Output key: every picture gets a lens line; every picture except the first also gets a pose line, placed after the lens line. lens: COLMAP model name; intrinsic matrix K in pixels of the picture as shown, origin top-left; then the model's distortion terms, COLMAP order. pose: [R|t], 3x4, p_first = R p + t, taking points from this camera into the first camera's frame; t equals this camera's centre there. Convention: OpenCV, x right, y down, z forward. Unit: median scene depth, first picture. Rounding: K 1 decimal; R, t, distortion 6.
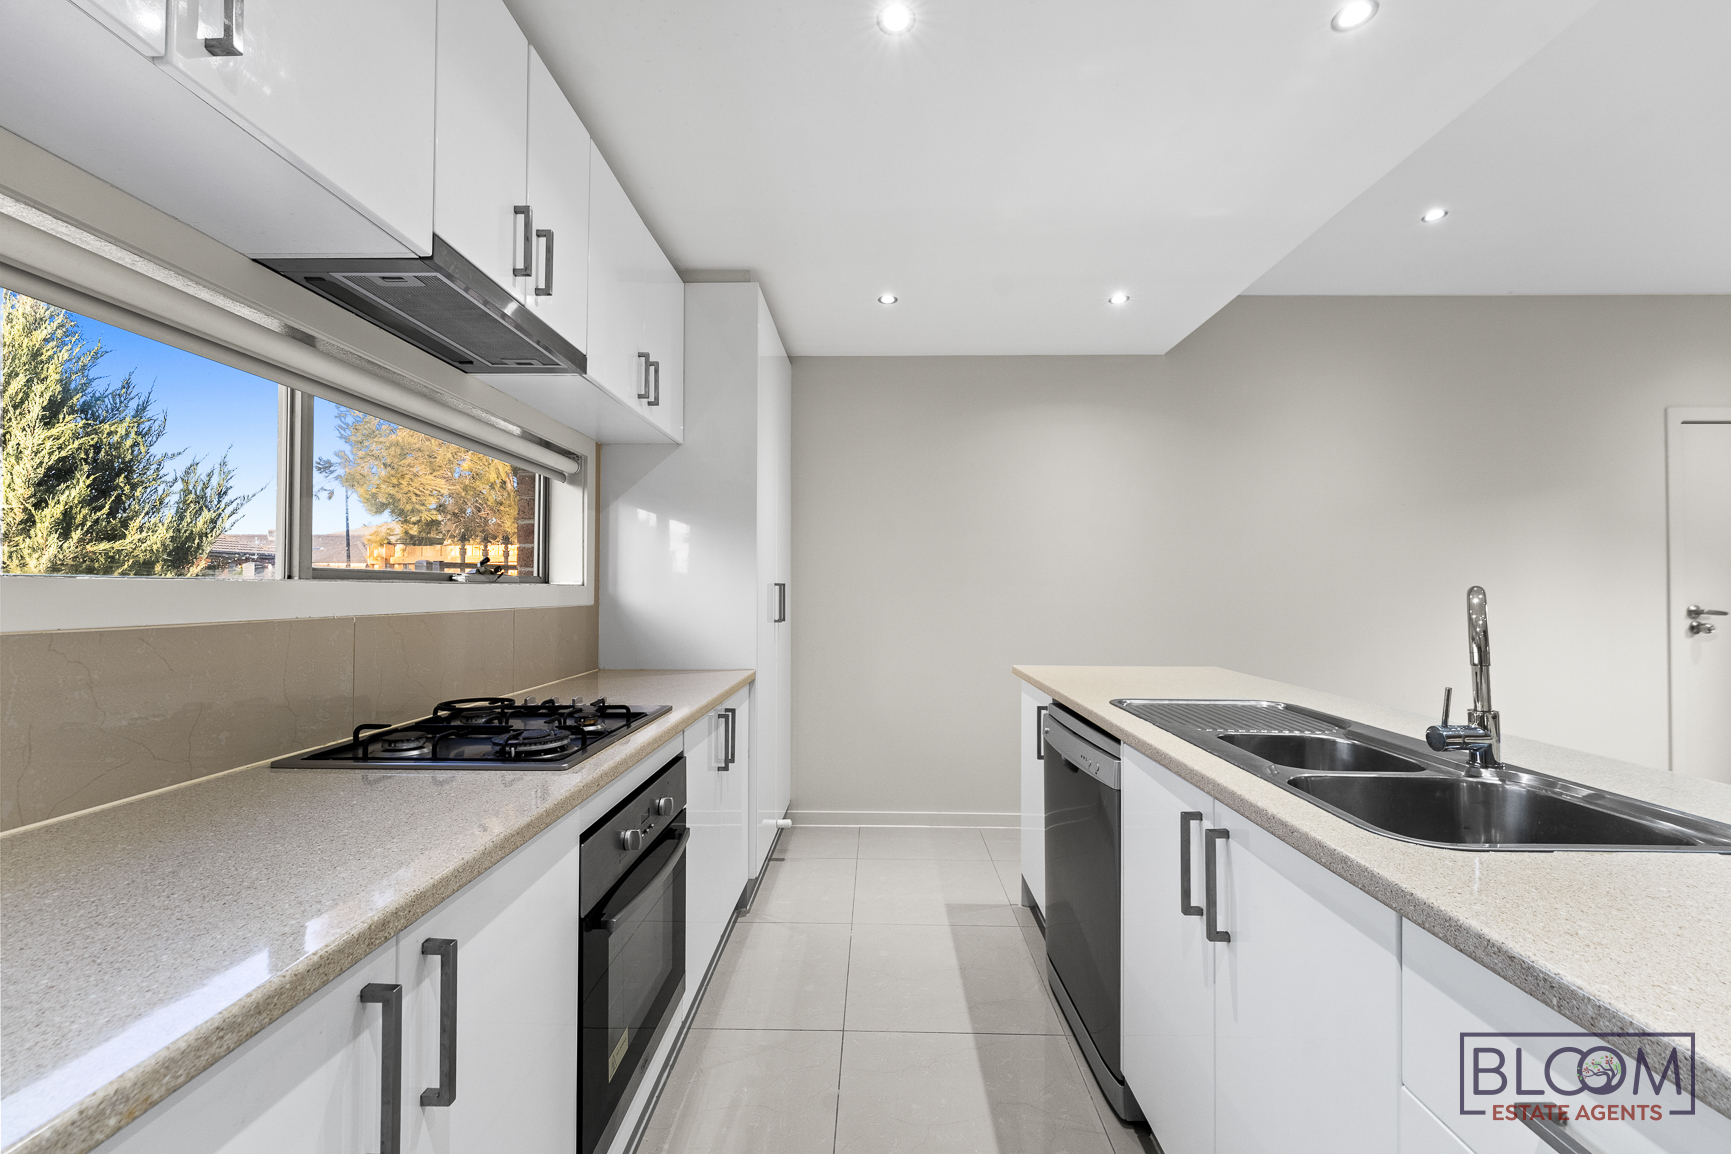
lens RADIAL K [[690.7, 0, 861.3], [0, 690.7, 588.9], [0, 0, 1]] dist [0.001409, 0.000127]
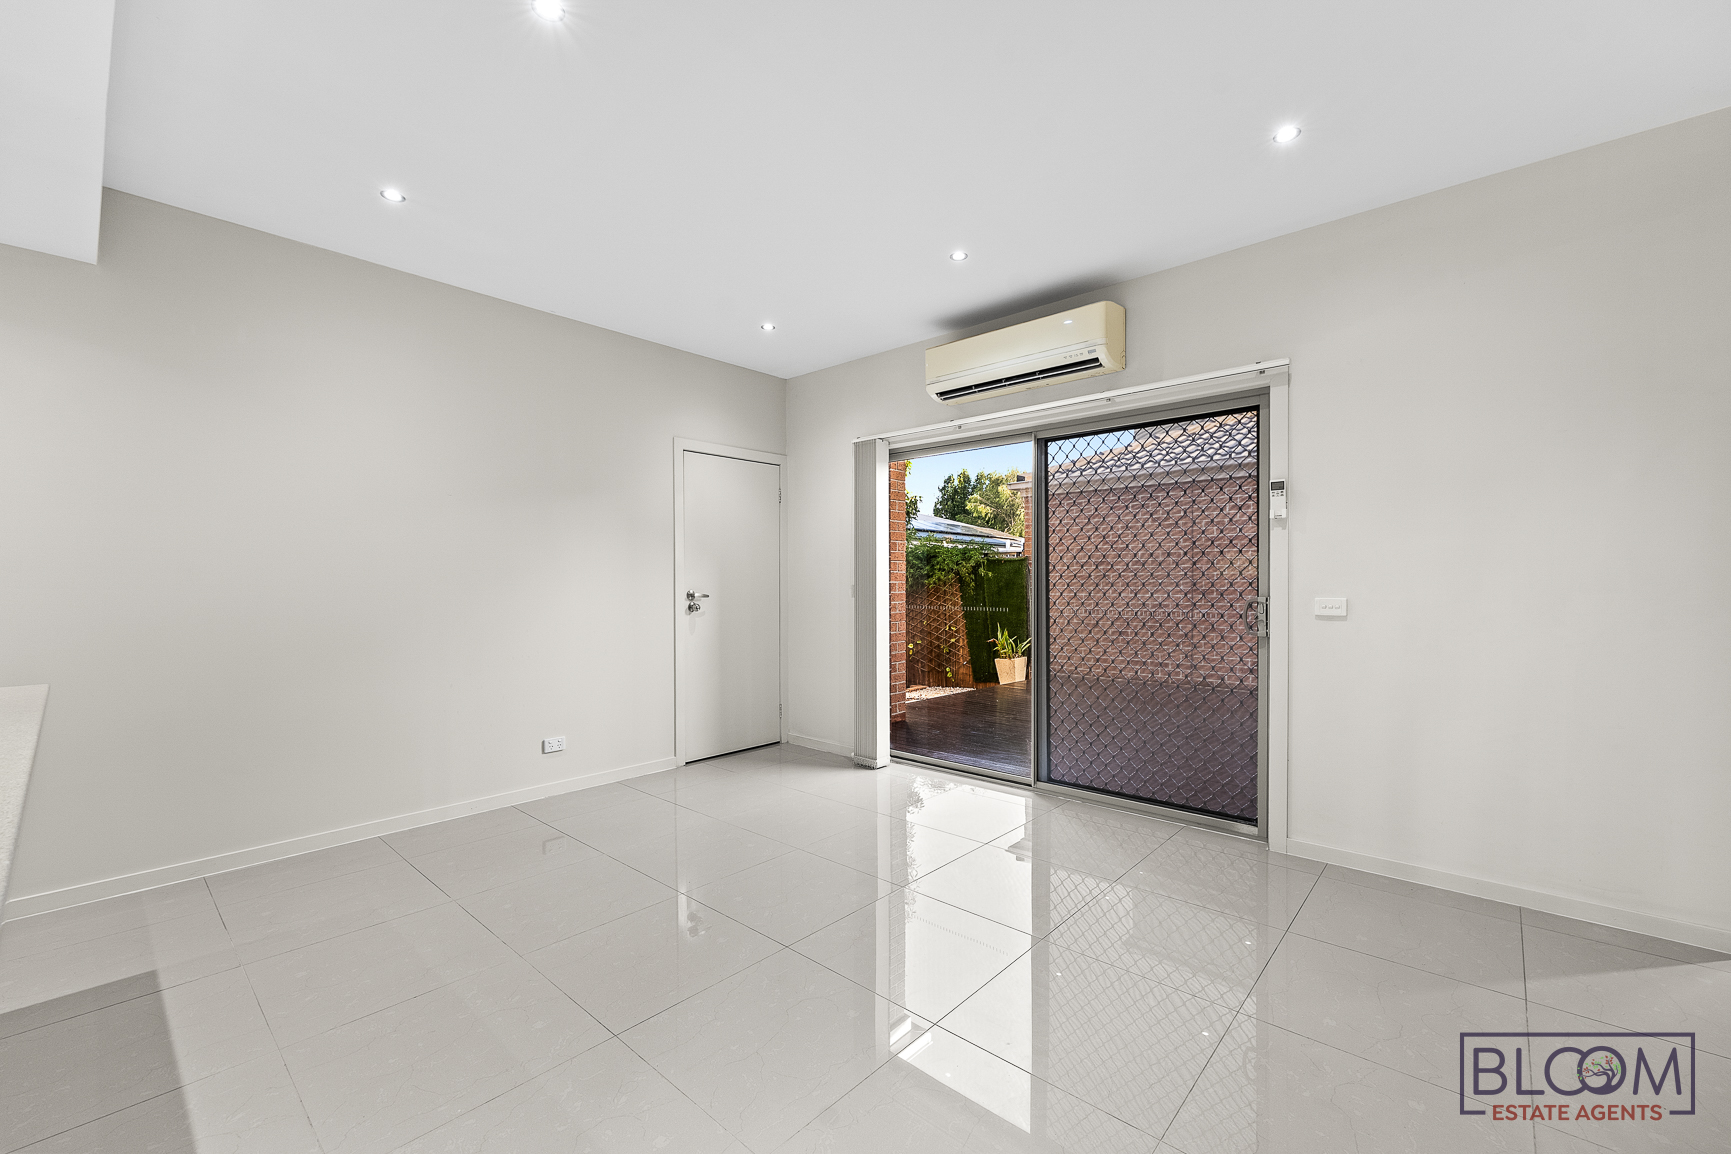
lens RADIAL K [[700.5, 0, 868.6], [0, 700.5, 586.1], [0, 0, 1]] dist [0.000547, 0.000005]
pose [[0.646943, -0.012215, 0.762440, 0.617359], [0.004284, 0.999914, 0.012384, 0.001866], [-0.762526, -0.004745, 0.646940, -0.188219]]
